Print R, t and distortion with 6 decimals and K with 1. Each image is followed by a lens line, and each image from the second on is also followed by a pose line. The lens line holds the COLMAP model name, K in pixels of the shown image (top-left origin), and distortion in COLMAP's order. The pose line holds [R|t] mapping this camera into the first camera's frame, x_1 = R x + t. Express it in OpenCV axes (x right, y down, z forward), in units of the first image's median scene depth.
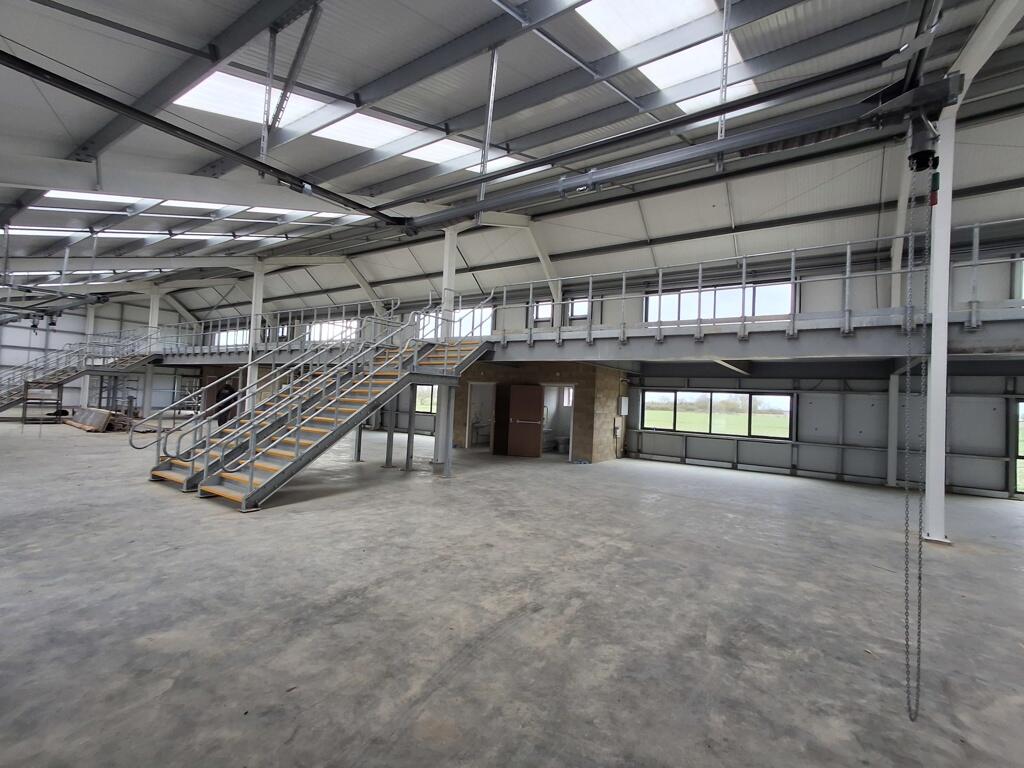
lens RADIAL K [[460.0, 0, 512.0], [0, 460.0, 384.0], [0, 0, 1]] dist [0.017122, -0.011260]
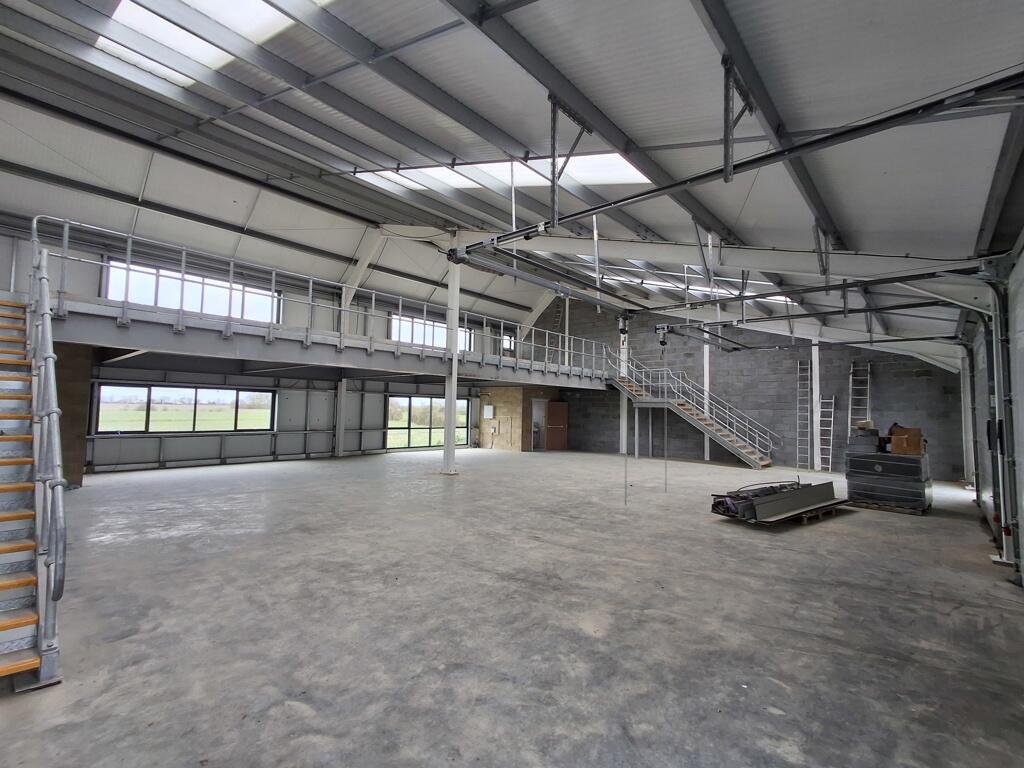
lens RADIAL K [[460.0, 0, 512.0], [0, 460.0, 384.0], [0, 0, 1]] dist [0.017122, -0.011260]
pose [[0.151214, 0.016017, 0.988371, -1.265294], [-0.045173, 0.998936, -0.009277, -0.031479], [-0.987468, -0.043245, 0.151777, 0.680267]]
